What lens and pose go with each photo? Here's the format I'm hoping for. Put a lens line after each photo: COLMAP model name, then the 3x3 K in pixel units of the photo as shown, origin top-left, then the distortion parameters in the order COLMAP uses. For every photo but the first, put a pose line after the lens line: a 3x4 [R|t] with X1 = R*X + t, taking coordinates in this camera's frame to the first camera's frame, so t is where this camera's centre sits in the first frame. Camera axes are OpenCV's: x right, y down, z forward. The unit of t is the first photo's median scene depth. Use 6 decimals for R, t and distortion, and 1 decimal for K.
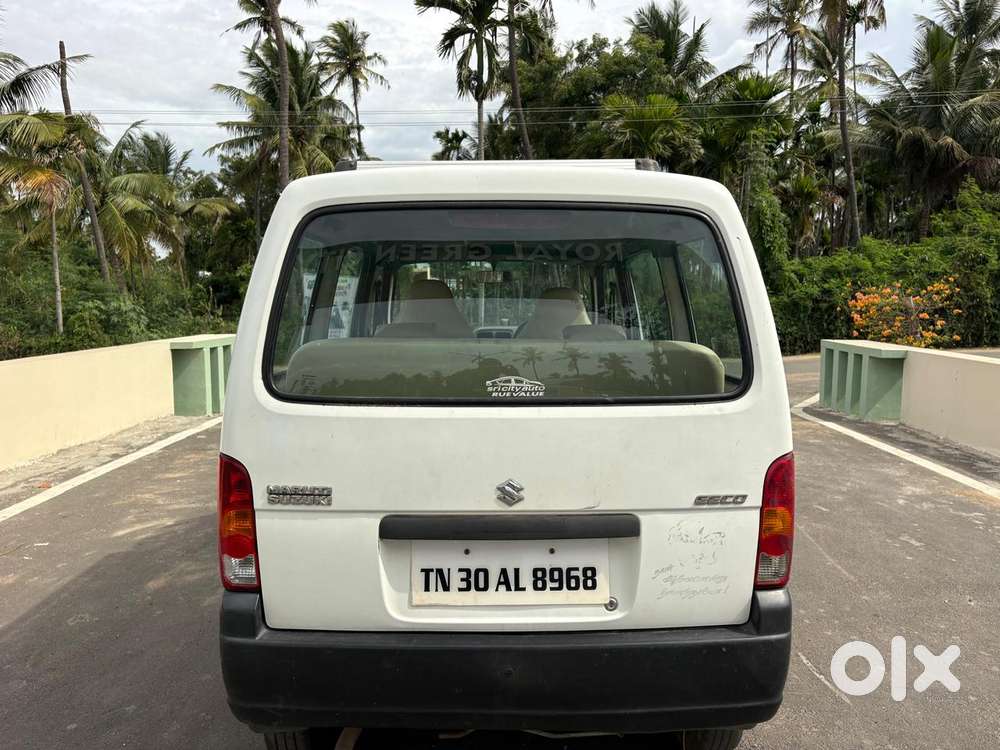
lens RADIAL K [[754.1, 0, 501.9], [0, 754.1, 371.9], [0, 0, 1]] dist [0.065409, -0.068756]
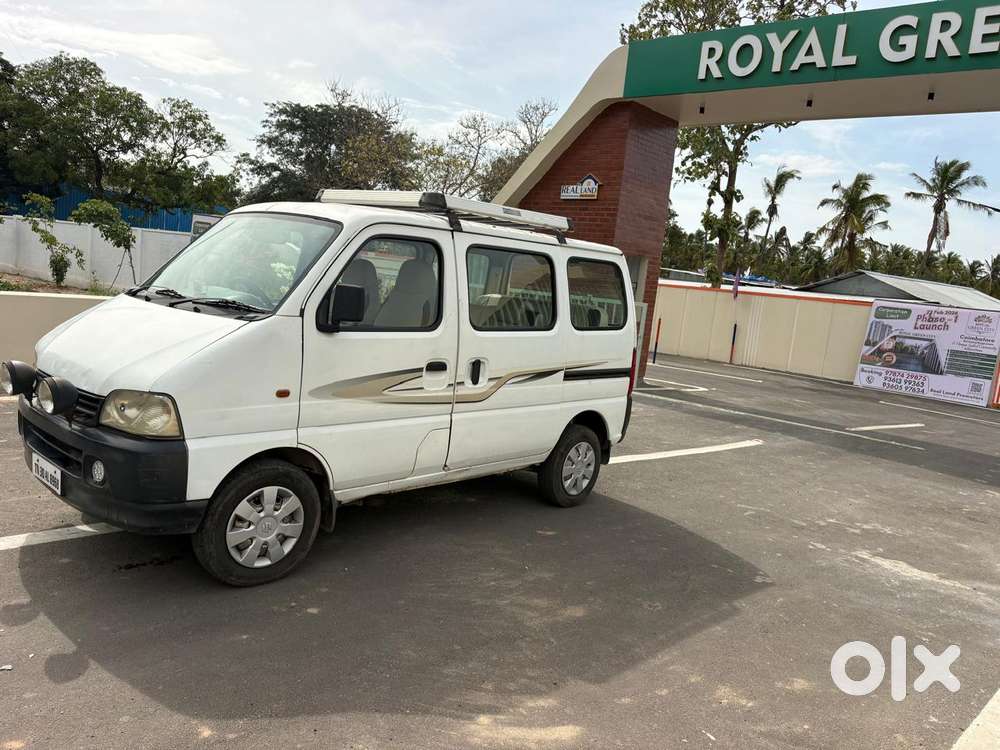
lens RADIAL K [[754.1, 0, 493.9], [0, 754.1, 373.8], [0, 0, 1]] dist [0.065409, -0.068756]
pose [[-0.716685, -0.173202, 0.675547, -0.782172], [-0.034815, 0.976347, 0.213389, -0.158435], [-0.696528, 0.129413, -0.705763, 1.379840]]
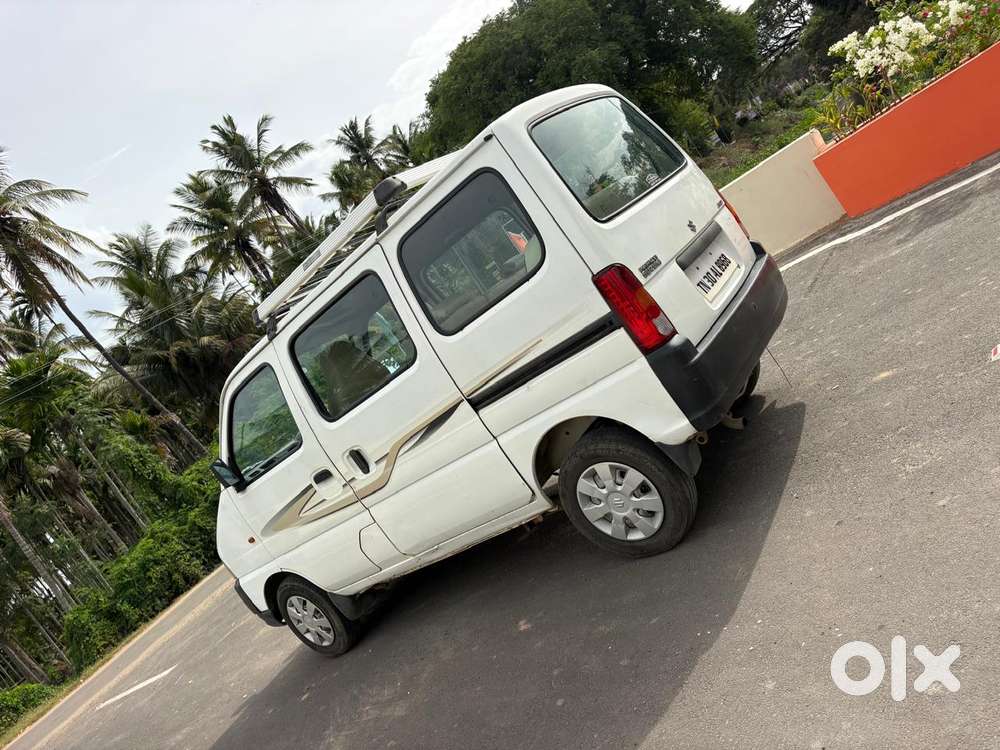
lens RADIAL K [[754.1, 0, 502.8], [0, 754.1, 376.2], [0, 0, 1]] dist [0.065409, -0.068756]
pose [[0.480920, -0.426313, 0.766142, -0.660712], [0.645066, 0.763862, 0.020125, 0.043363], [-0.593806, 0.484534, 0.642356, 0.118542]]
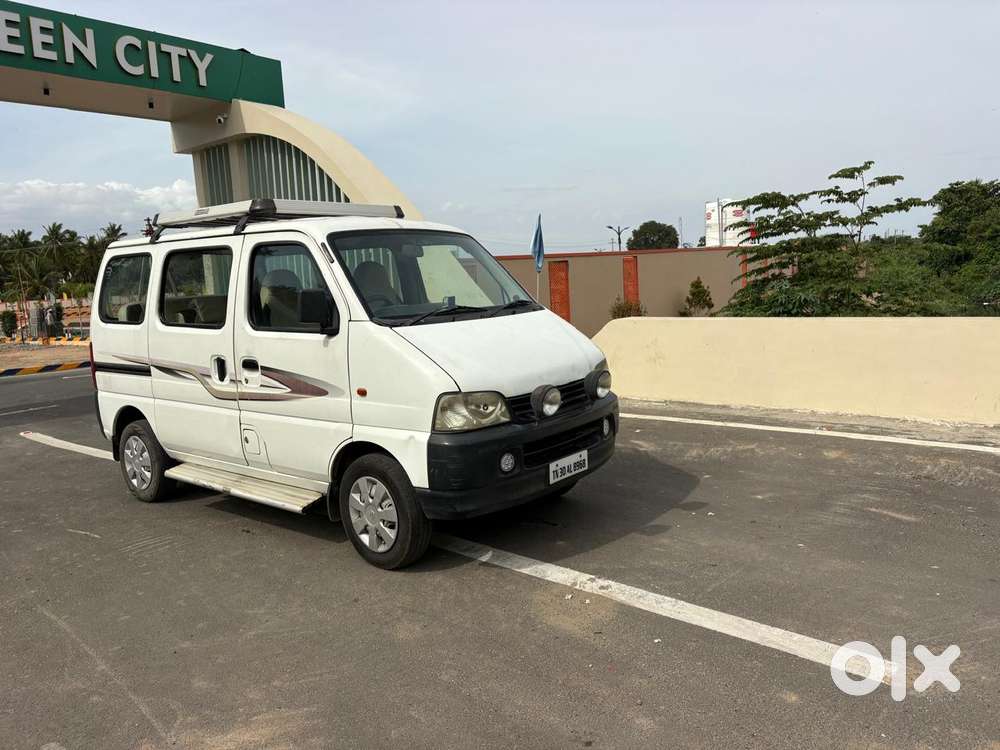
lens RADIAL K [[754.1, 0, 498.6], [0, 754.1, 363.7], [0, 0, 1]] dist [0.065409, -0.068756]
pose [[-0.648149, 0.119981, -0.752002, 0.627826], [-0.032585, 0.982236, 0.184799, -0.156902], [0.760816, 0.144281, -0.632726, 1.617138]]
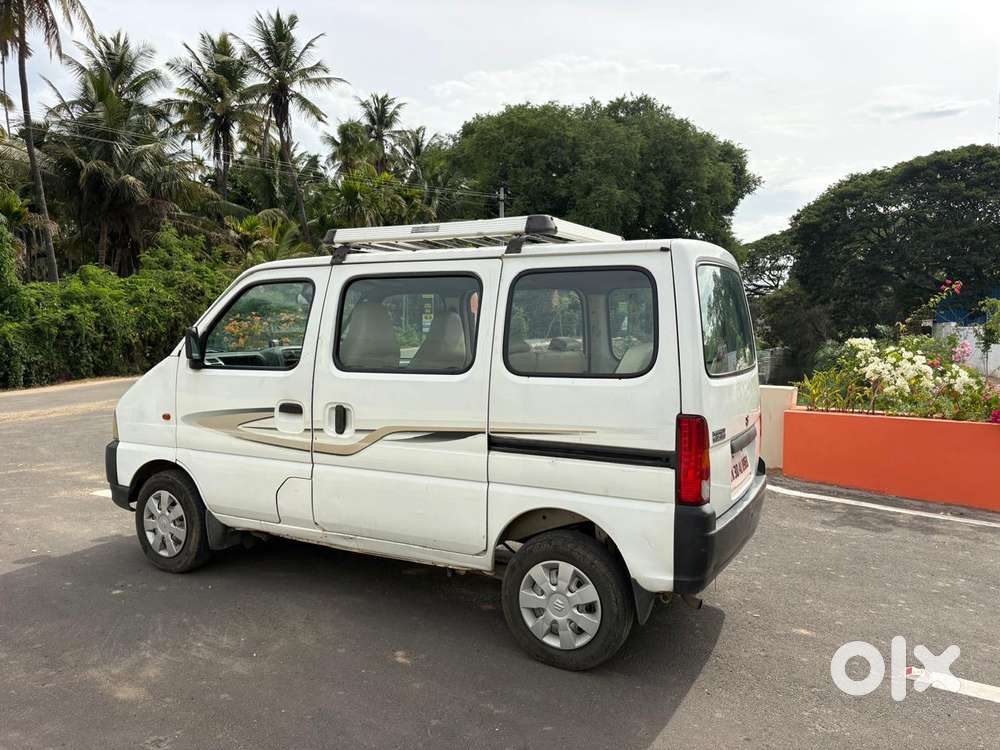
lens RADIAL K [[754.1, 0, 502.6], [0, 754.1, 372.9], [0, 0, 1]] dist [0.065409, -0.068756]
pose [[0.482037, -0.054975, 0.874425, -0.757777], [0.085949, 0.996183, 0.015250, -0.014664], [-0.871925, 0.067804, 0.484922, 0.237472]]
